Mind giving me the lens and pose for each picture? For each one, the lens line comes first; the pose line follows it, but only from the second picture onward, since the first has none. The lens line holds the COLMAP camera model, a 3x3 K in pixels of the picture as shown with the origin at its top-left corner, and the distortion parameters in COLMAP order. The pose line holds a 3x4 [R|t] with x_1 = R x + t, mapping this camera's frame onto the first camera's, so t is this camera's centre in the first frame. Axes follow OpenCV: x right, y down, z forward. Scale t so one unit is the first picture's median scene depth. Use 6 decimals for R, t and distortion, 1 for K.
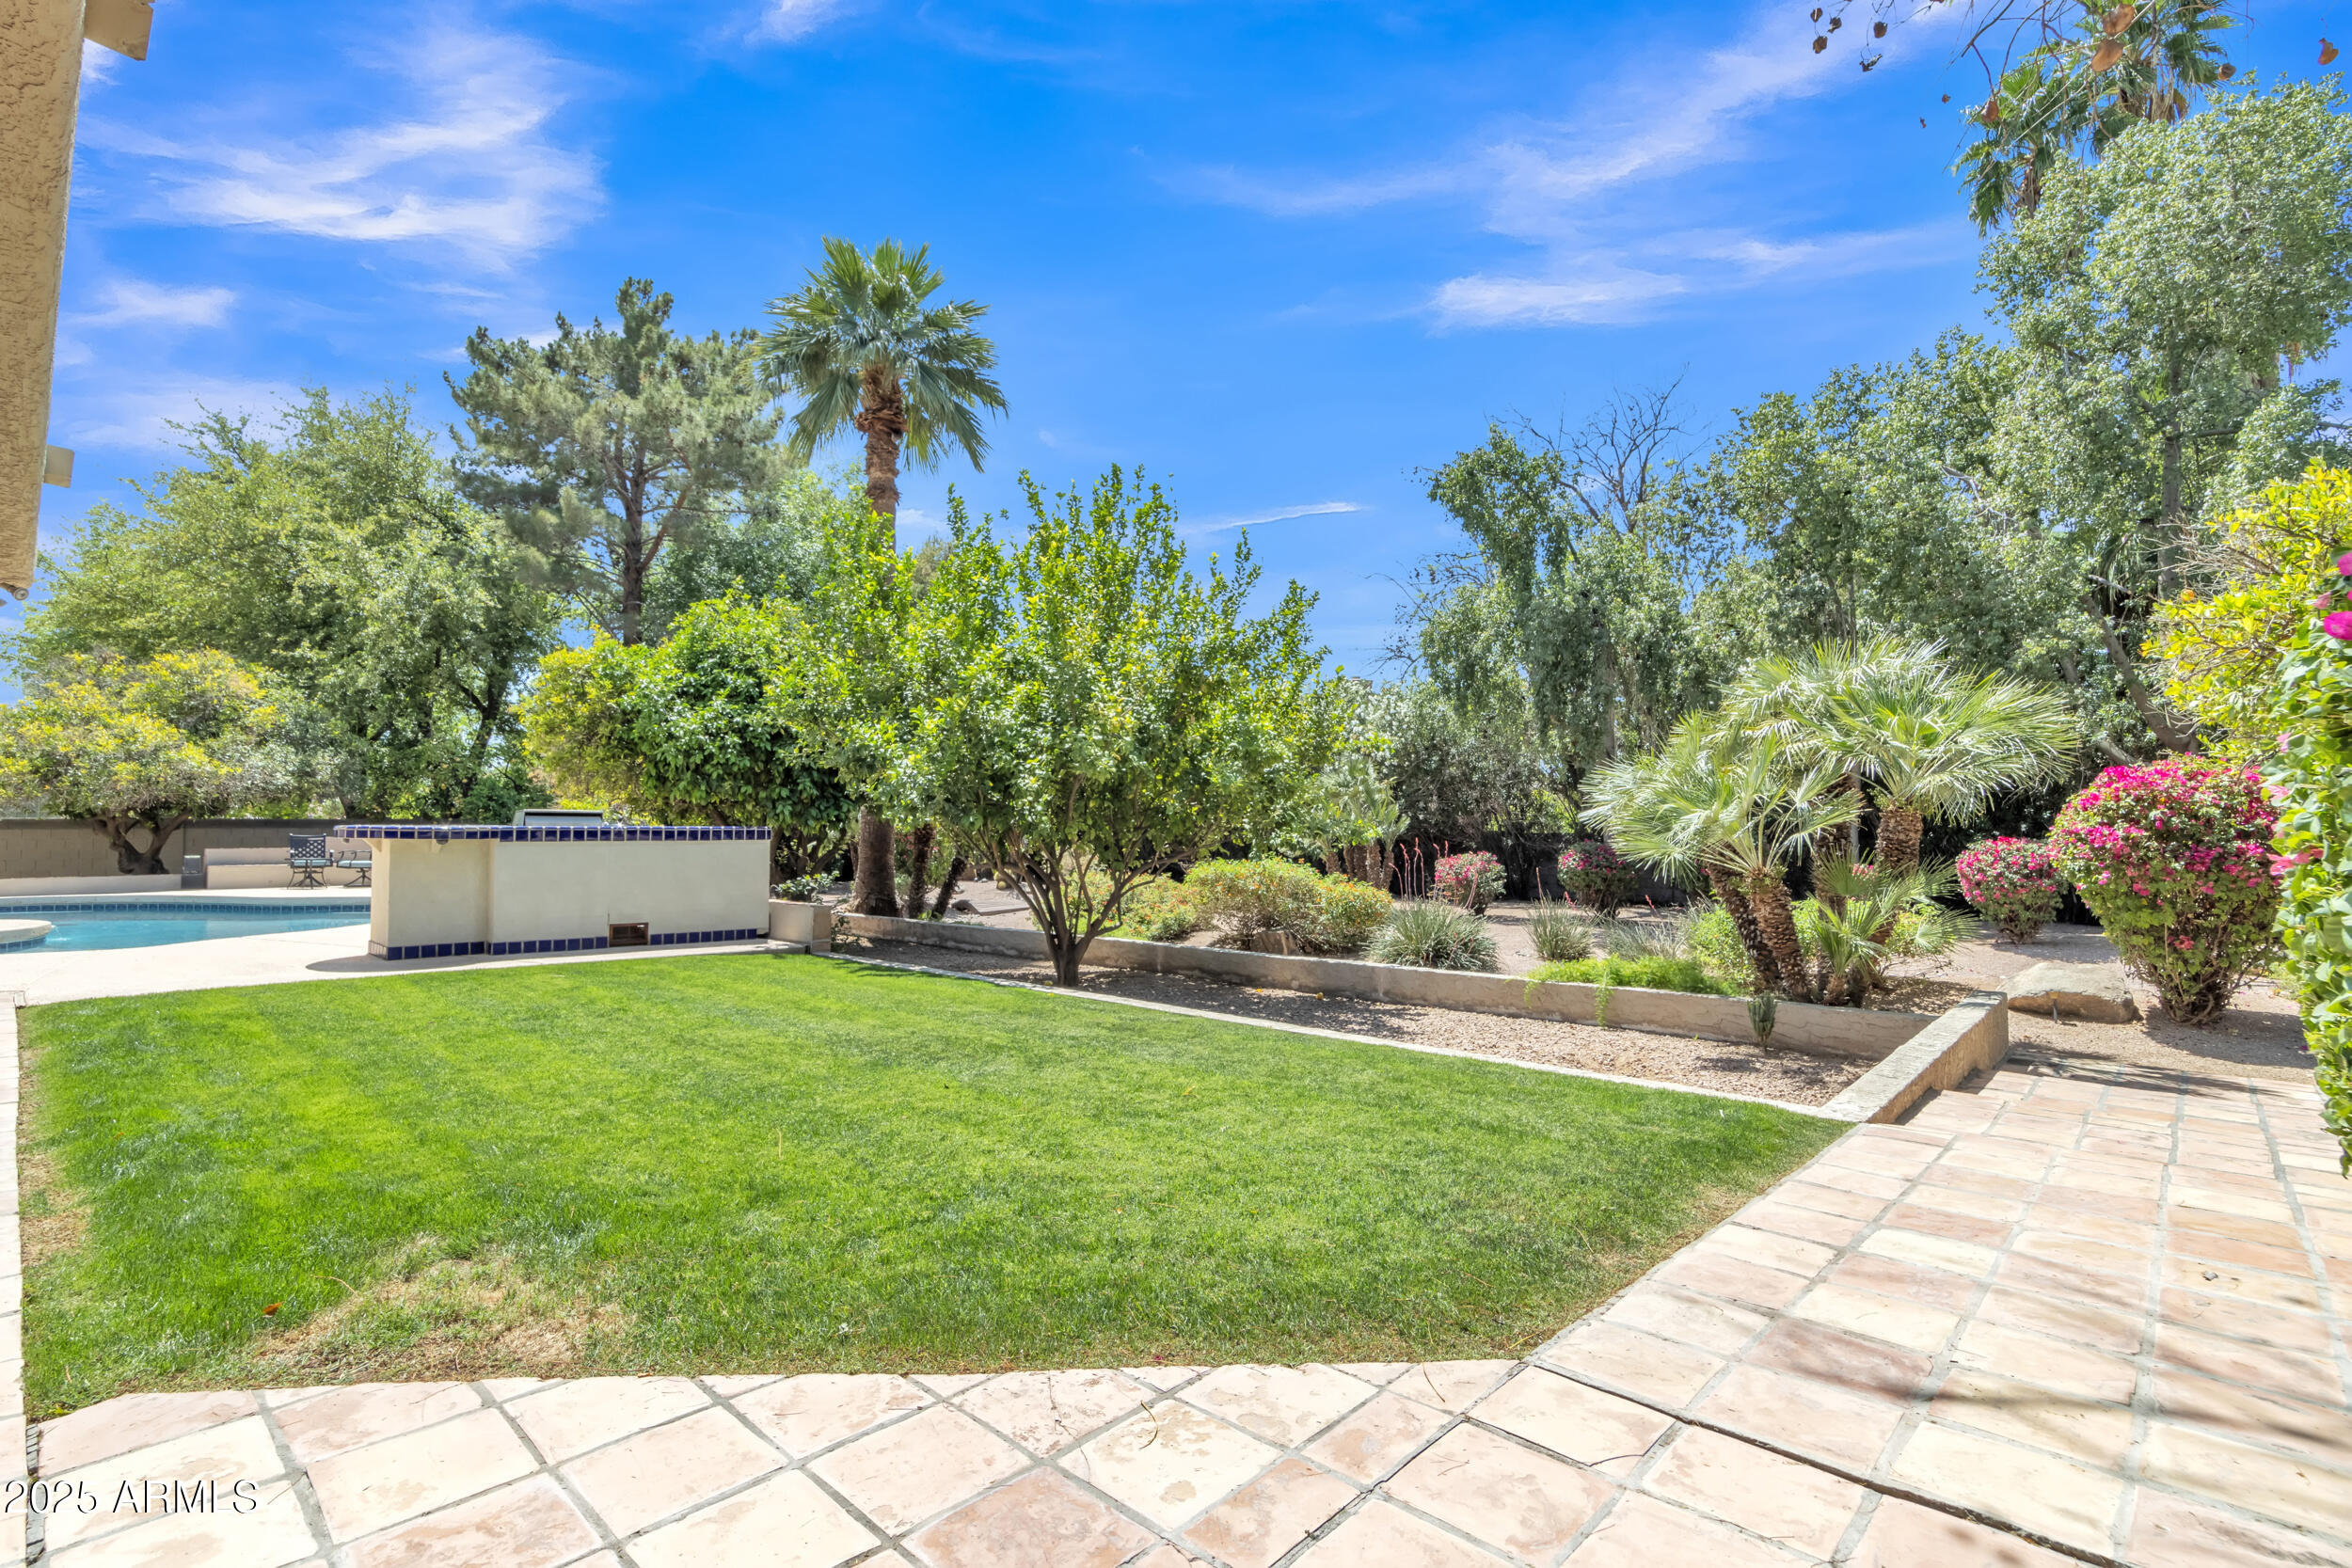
lens RADIAL K [[1096.6, 0, 1162.3], [0, 1096.6, 786.5], [0, 0, 1]] dist [0.001453, -0.000344]
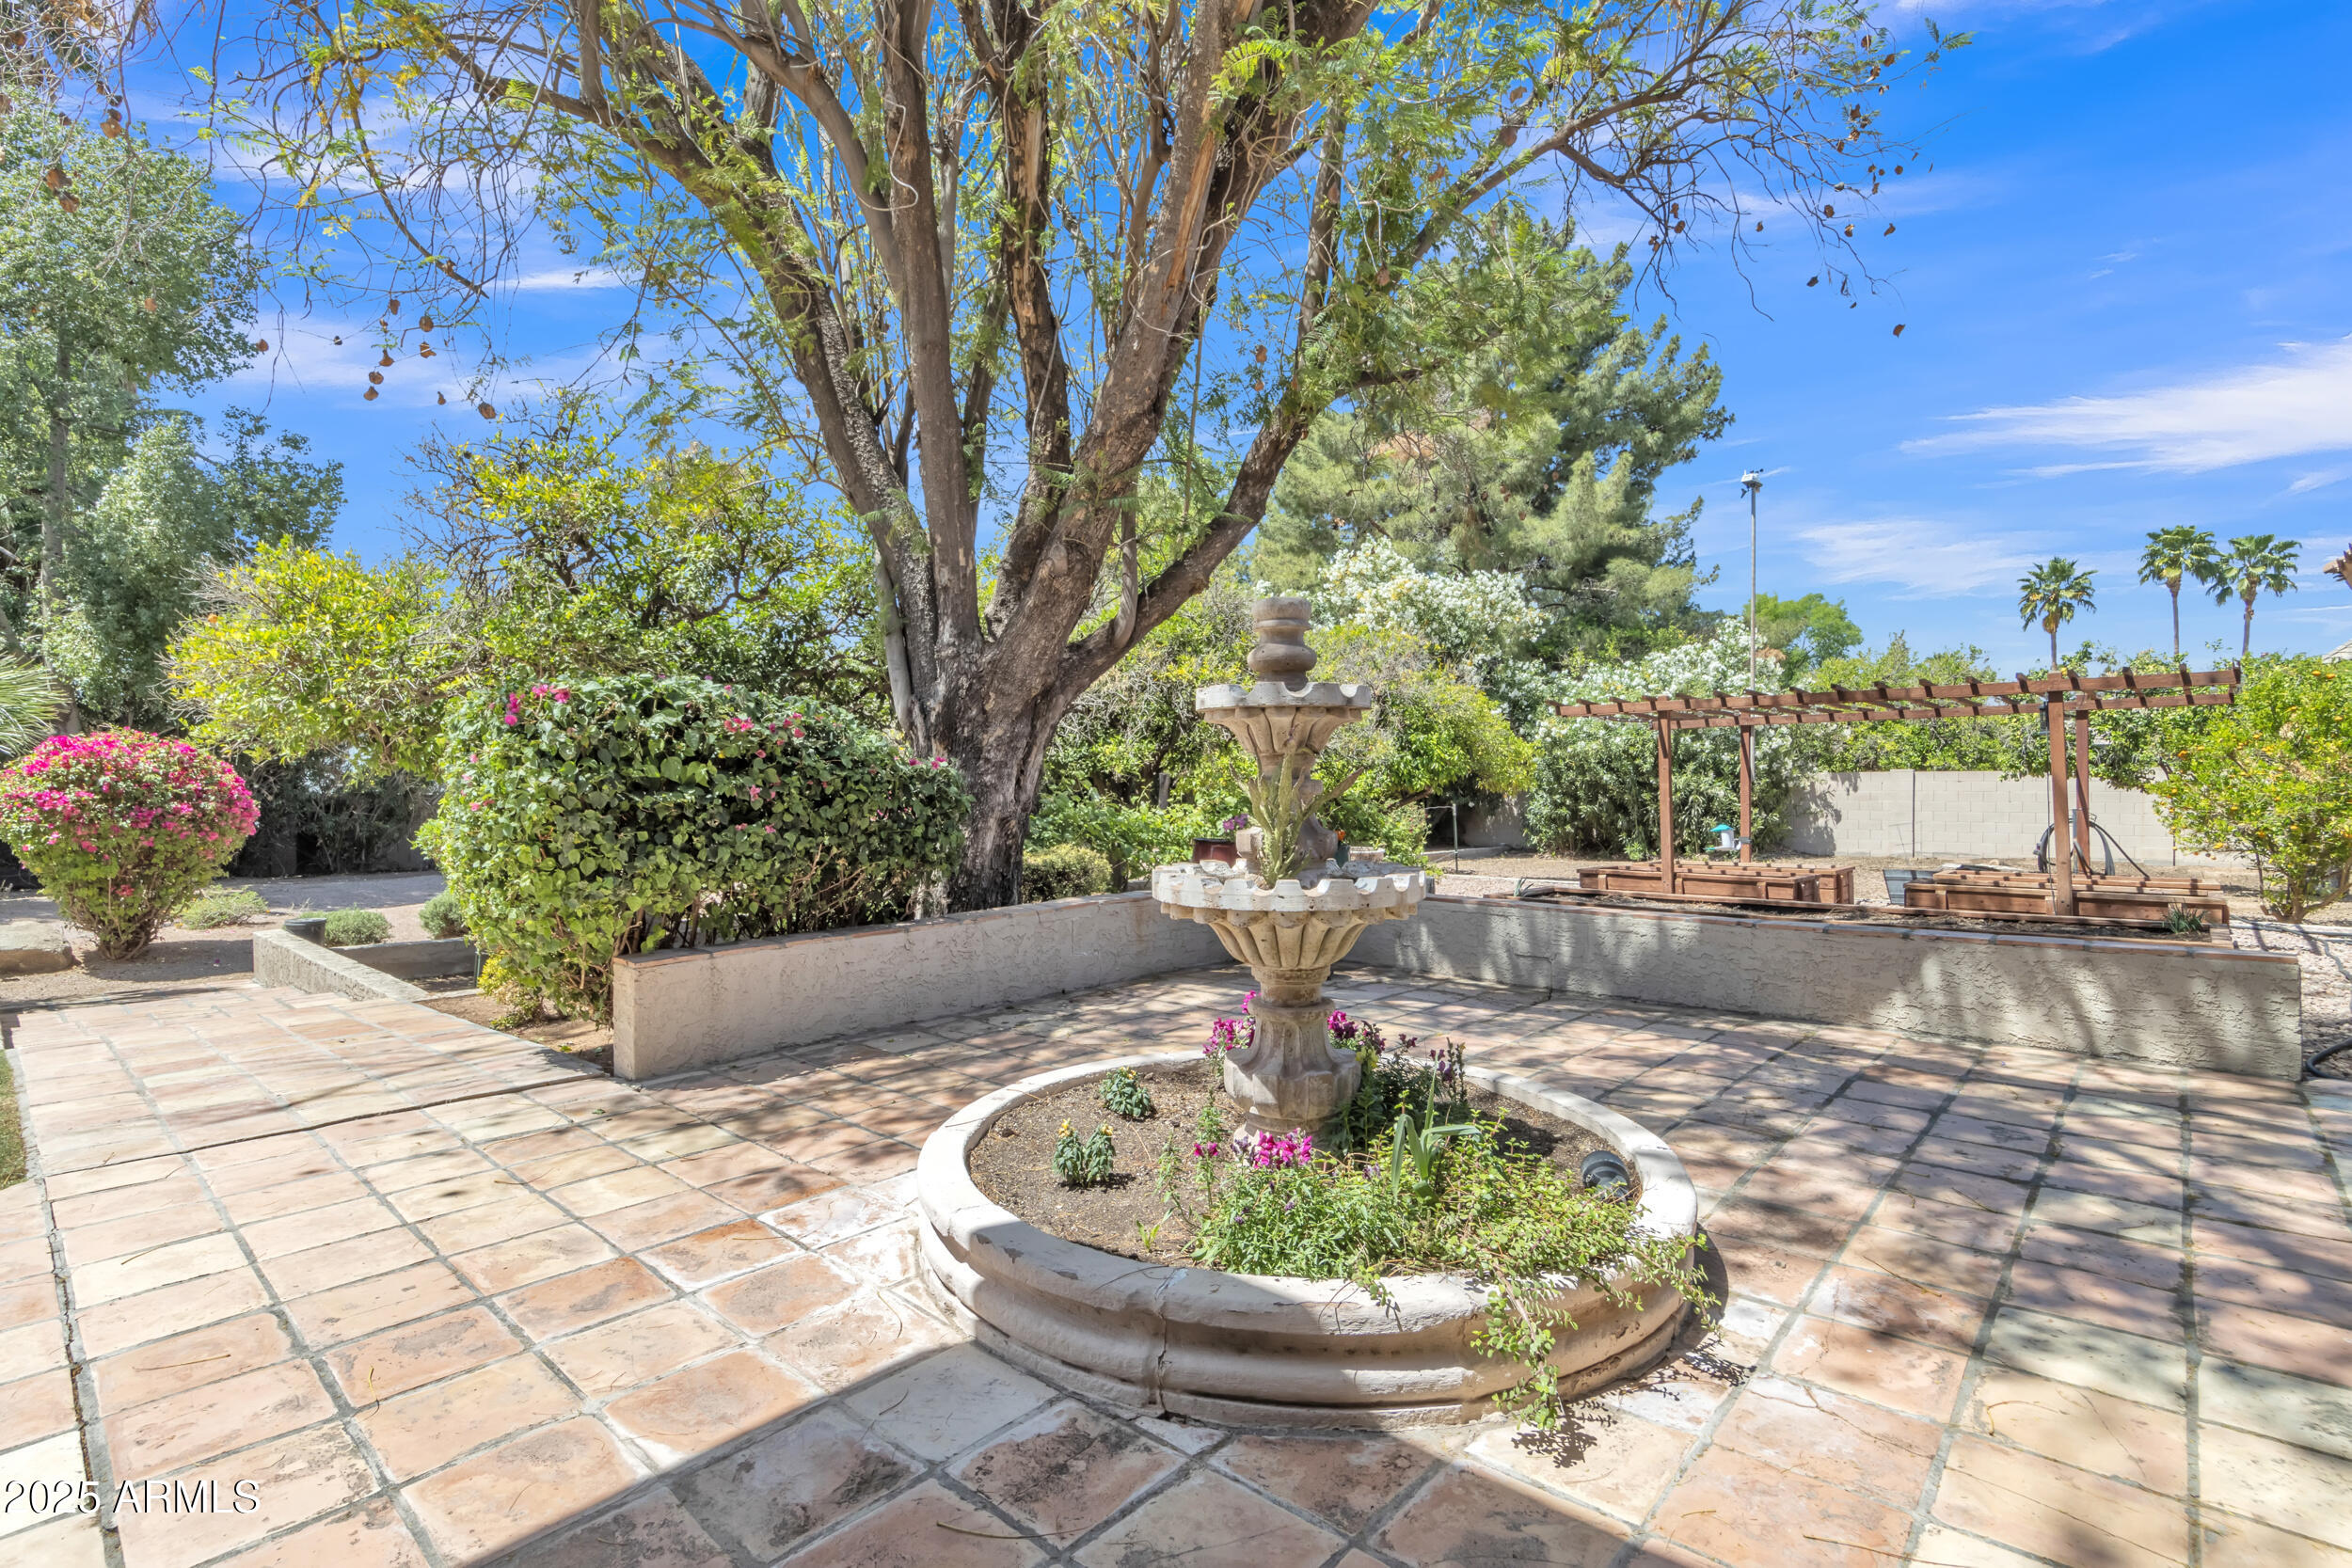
lens RADIAL K [[1096.6, 0, 1177.7], [0, 1096.6, 789.9], [0, 0, 1]] dist [0.001453, -0.000344]
pose [[-0.017331, -0.005367, 0.999835, -0.249336], [-0.030271, 0.999530, 0.004840, -0.003521], [-0.999391, -0.030182, -0.017485, -0.092418]]
